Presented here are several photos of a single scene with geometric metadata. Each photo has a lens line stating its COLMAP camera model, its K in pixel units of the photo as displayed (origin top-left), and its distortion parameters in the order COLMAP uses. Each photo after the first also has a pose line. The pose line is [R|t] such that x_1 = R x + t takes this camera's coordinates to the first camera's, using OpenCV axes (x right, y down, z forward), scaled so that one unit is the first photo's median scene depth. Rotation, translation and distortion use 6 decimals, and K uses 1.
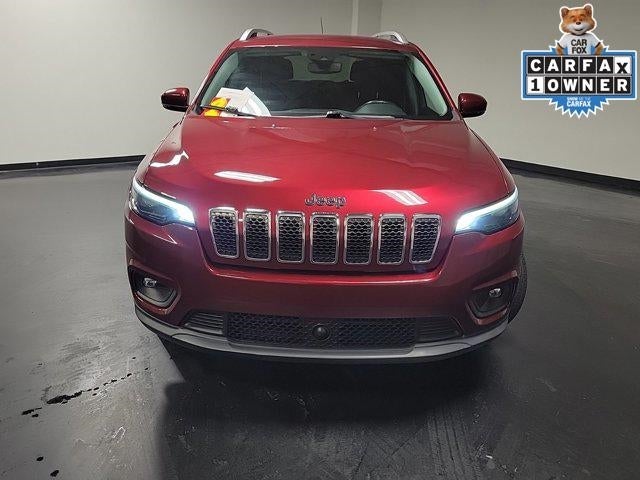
lens RADIAL K [[535.1, 0, 307.2], [0, 535.1, 238.8], [0, 0, 1]] dist [0.041262, -0.001664]
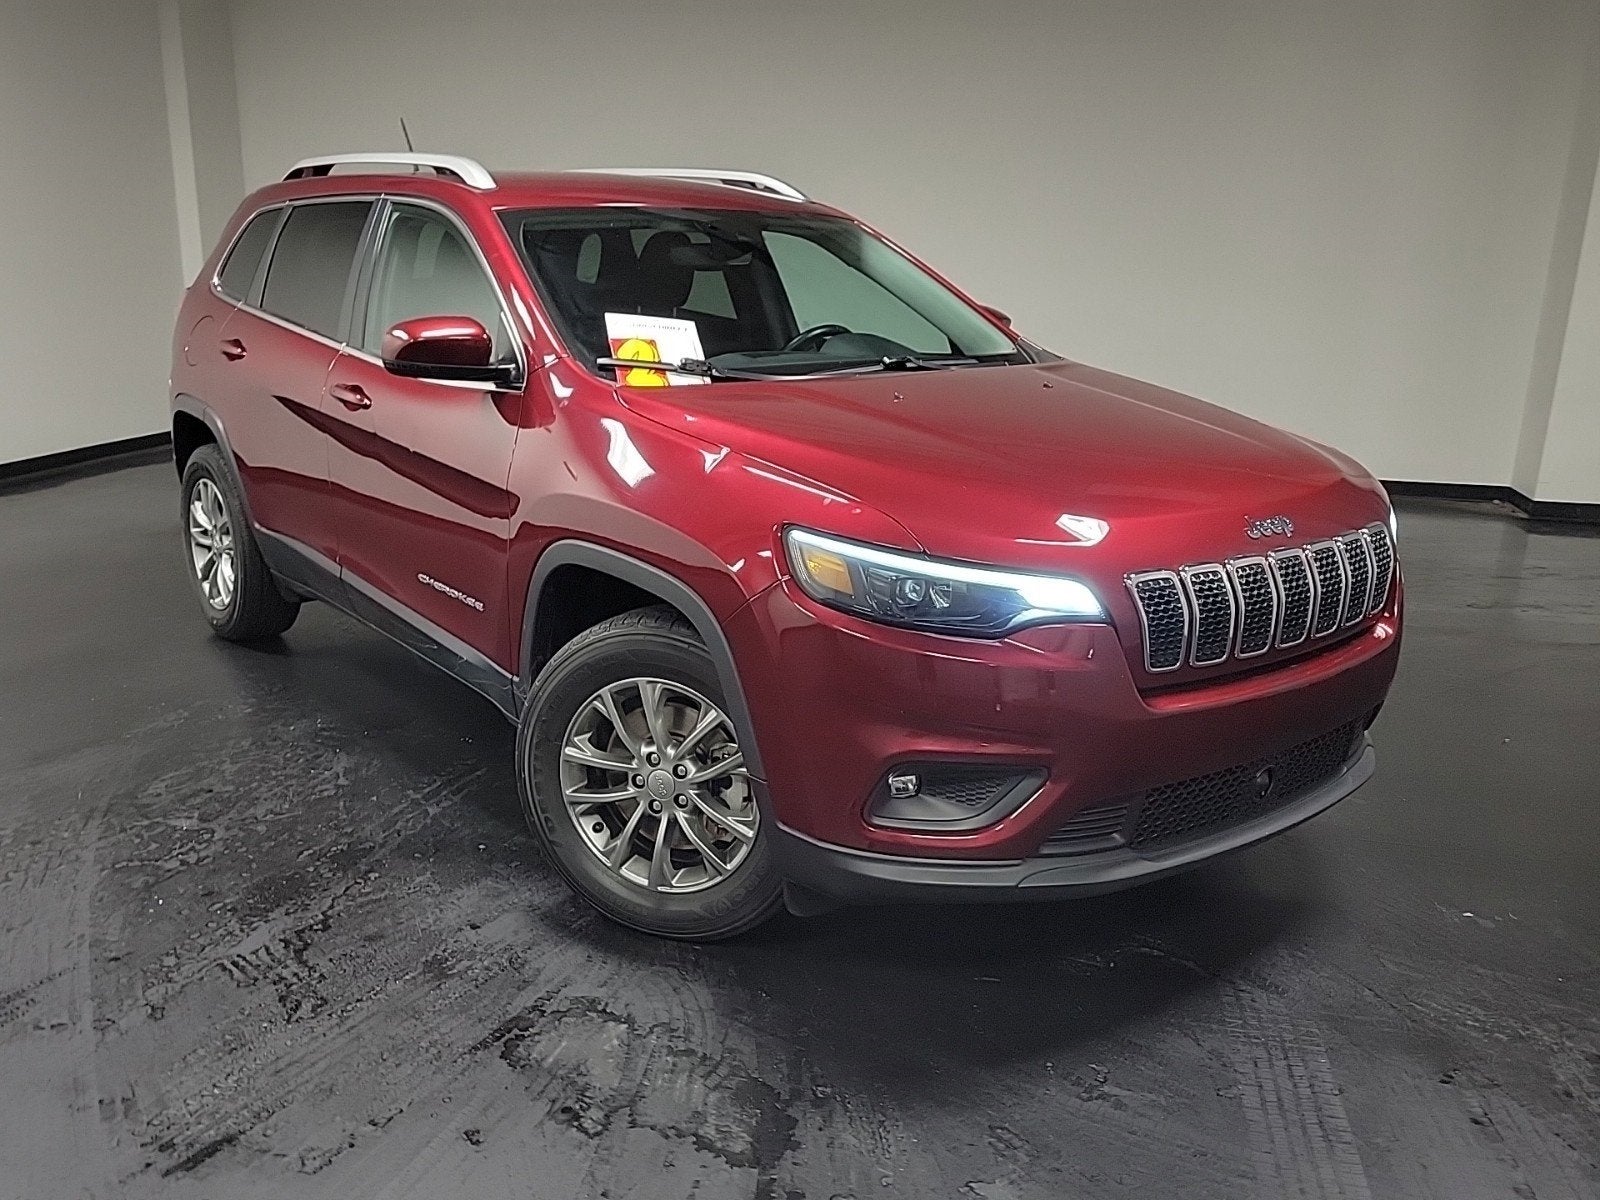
lens RADIAL K [[1335.4, 0, 737.5], [0, 1335.4, 623.0], [0, 0, 1]] dist [0.042343, -0.000335]
pose [[0.779309, -0.176808, 0.601179, -1.038350], [0.187609, 0.981195, 0.045374, -0.119858], [-0.597897, 0.077427, 0.797825, 0.244887]]
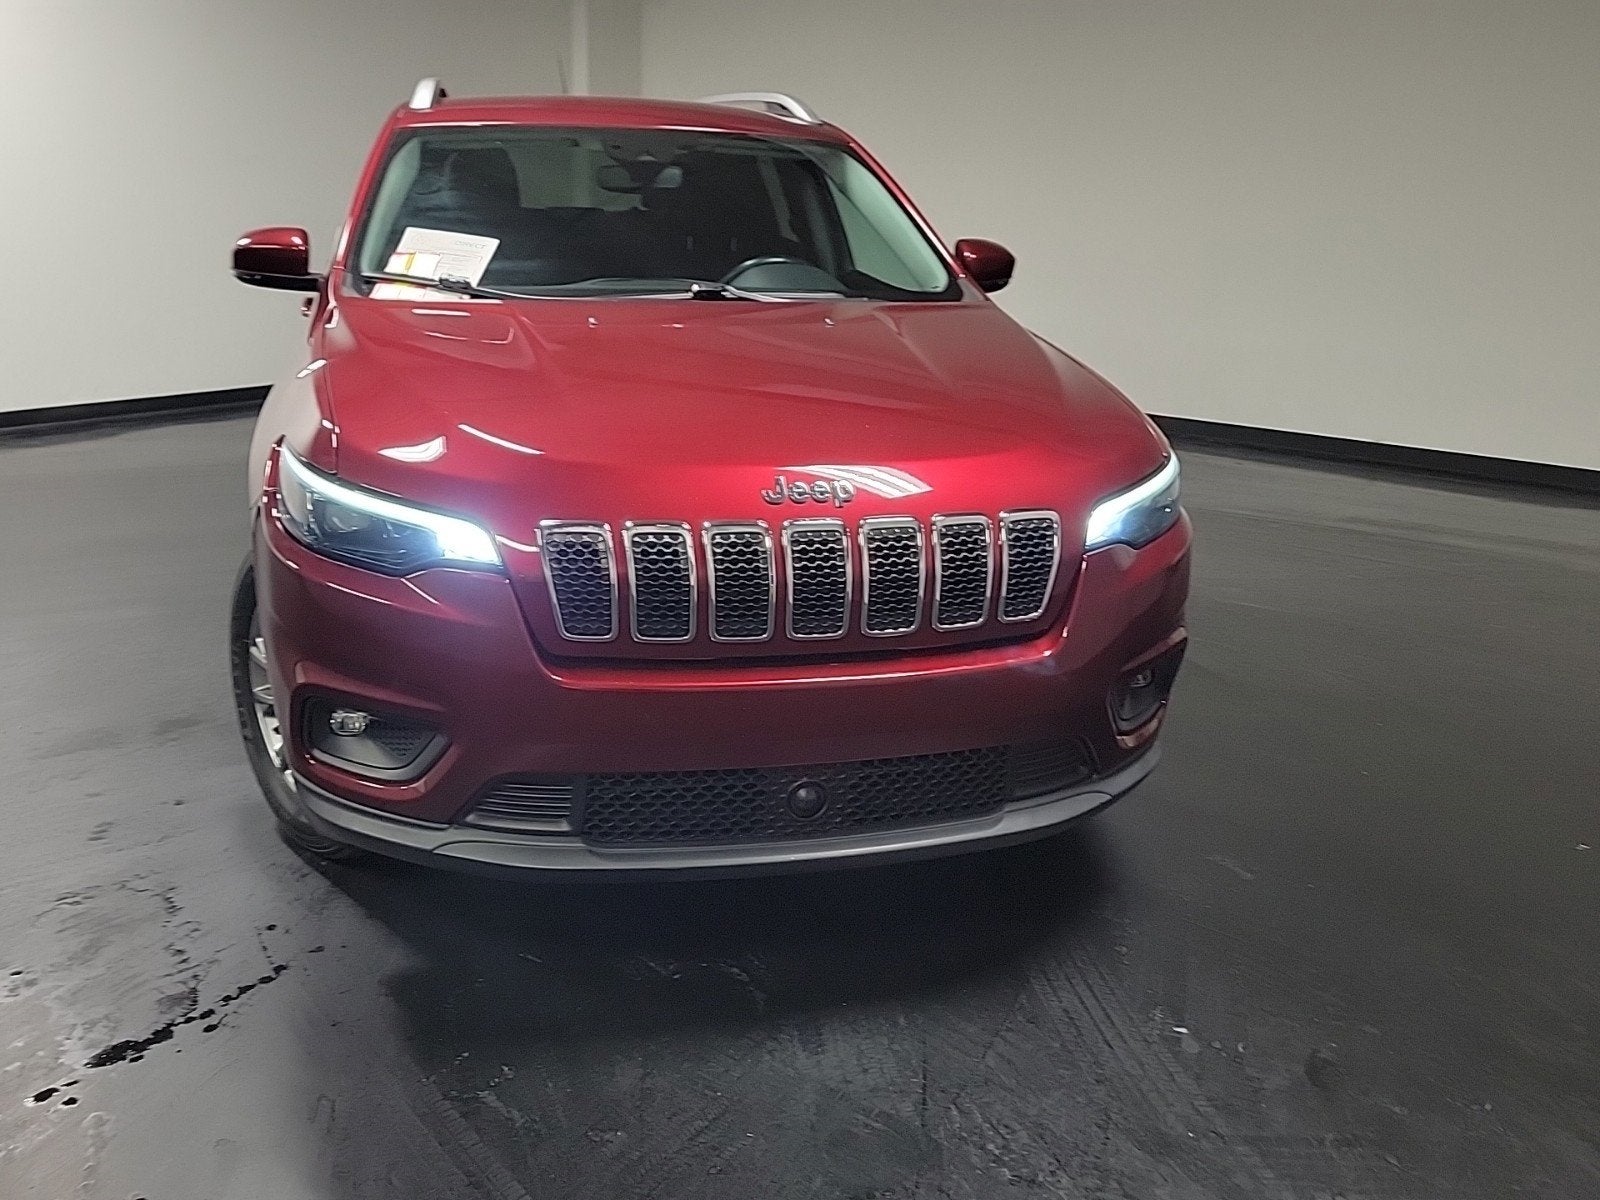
lens RADIAL K [[1334.2, 0, 748.1], [0, 1334.2, 591.3], [0, 0, 1]] dist [0.040151, 0.003139]
pose [[0.969461, -0.068210, 0.235569, -0.242756], [0.069376, 0.997585, 0.003344, 0.001380], [-0.235229, 0.013100, 0.971852, -0.028133]]
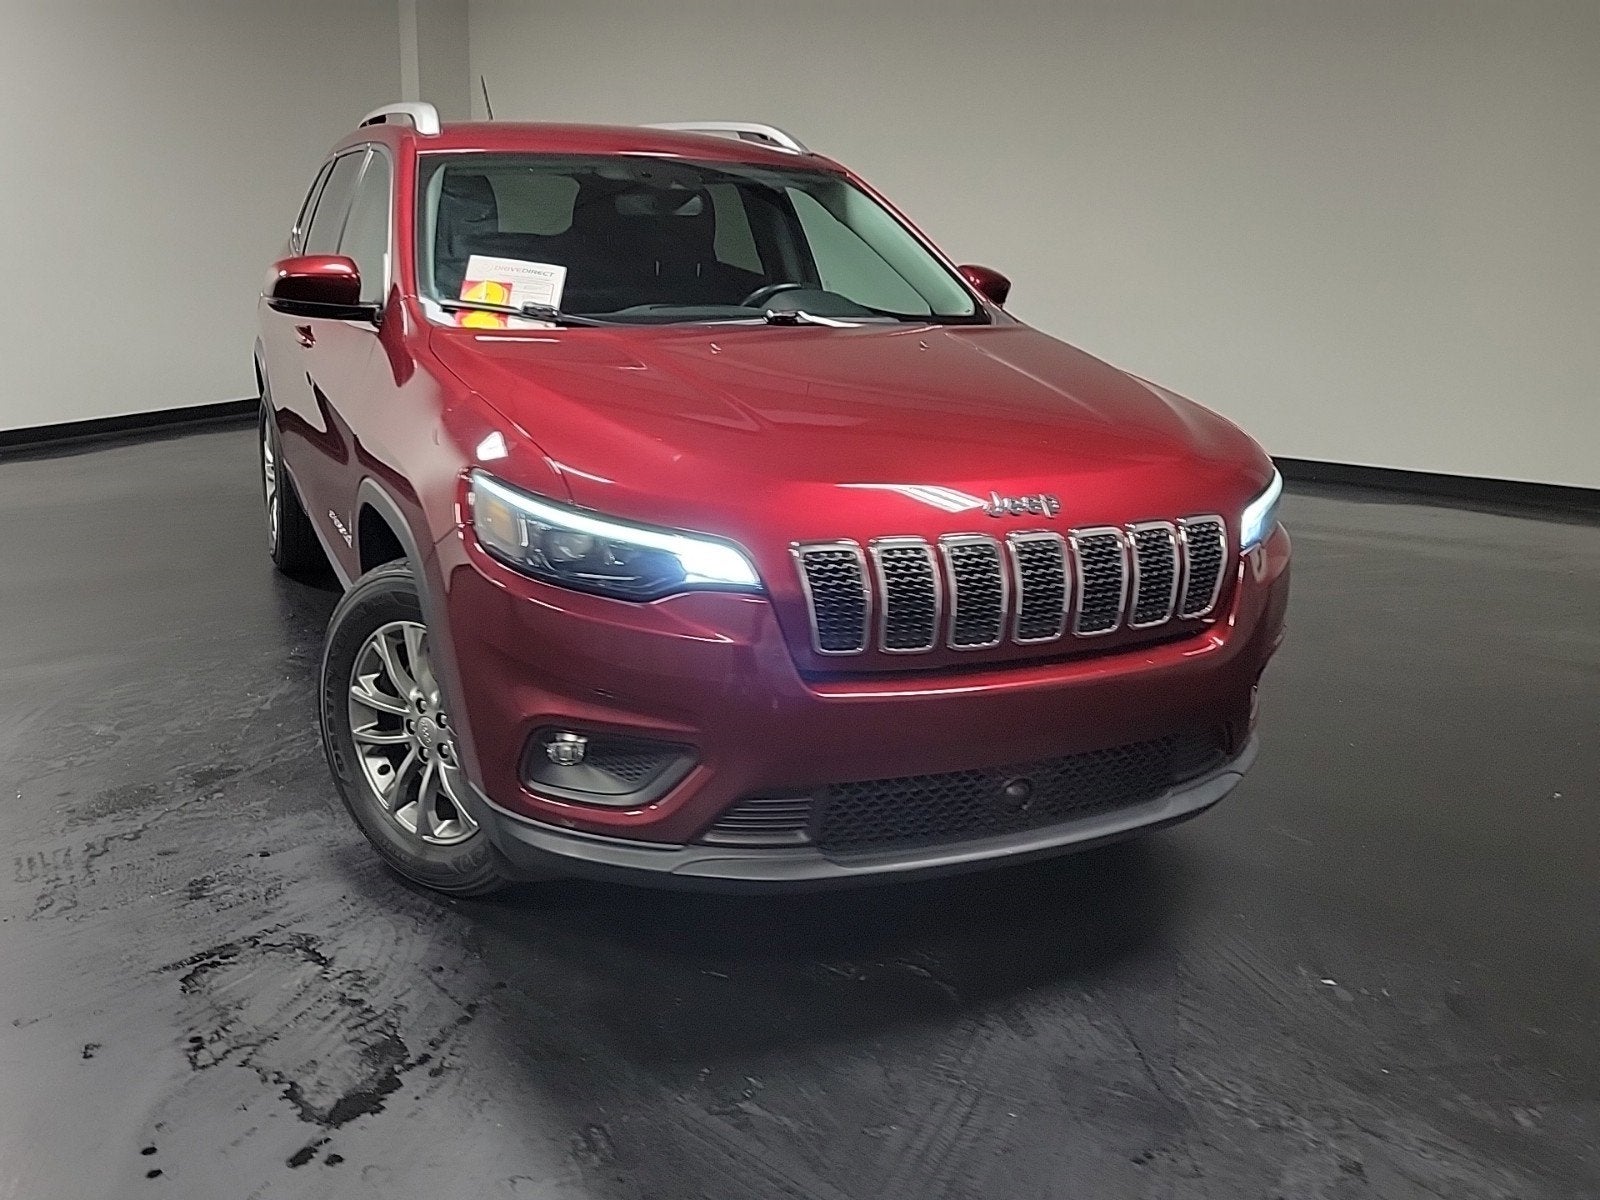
lens RADIAL K [[1329.8, 0, 744.9], [0, 1329.8, 606.6], [0, 0, 1]] dist [0.044908, -0.003635]
pose [[0.907409, -0.110990, 0.405328, -0.580957], [0.115020, 0.993258, 0.014486, -0.025415], [-0.404203, 0.033476, 0.914056, 0.051752]]
